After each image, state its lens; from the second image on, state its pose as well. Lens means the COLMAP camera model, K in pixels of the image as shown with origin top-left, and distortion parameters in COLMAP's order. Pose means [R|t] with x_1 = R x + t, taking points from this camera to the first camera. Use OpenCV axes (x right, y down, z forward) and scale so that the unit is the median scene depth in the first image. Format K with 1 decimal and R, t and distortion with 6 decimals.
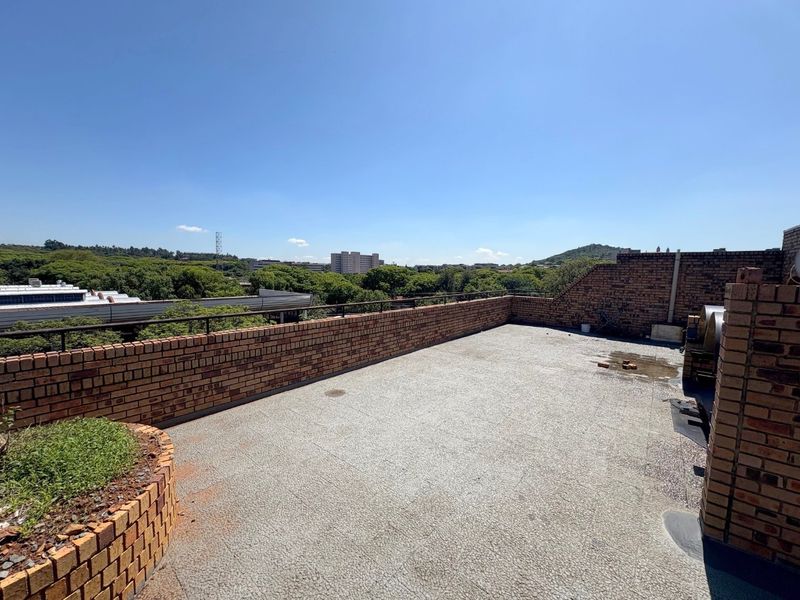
lens RADIAL K [[321.4, 0, 400.0], [0, 321.4, 300.0], [0, 0, 1]] dist [0.000096, 0.000009]
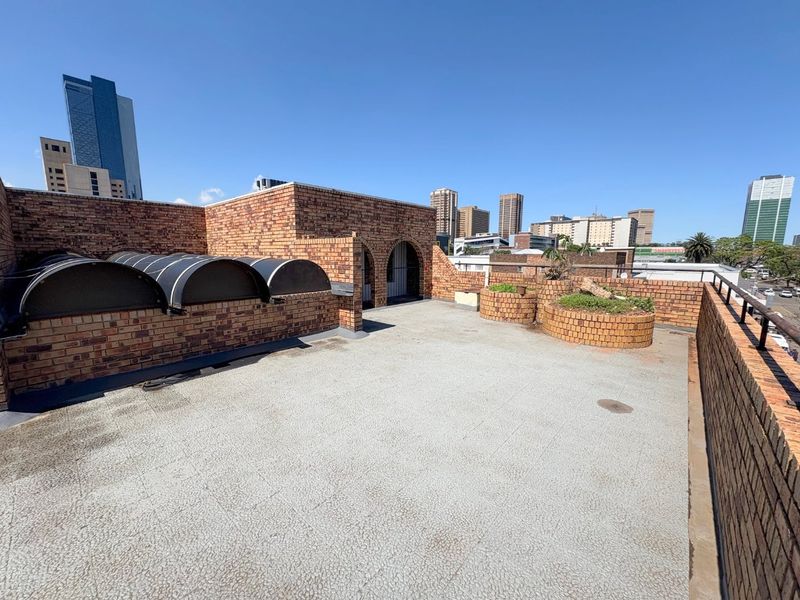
lens RADIAL K [[321.4, 0, 400.0], [0, 321.4, 300.0], [0, 0, 1]] dist [0.000096, 0.000009]
pose [[-0.999688, -0.017092, 0.018198, 0.250632], [-0.012407, 0.972638, 0.231993, -0.076960], [-0.021666, 0.231695, -0.972547, 1.679976]]
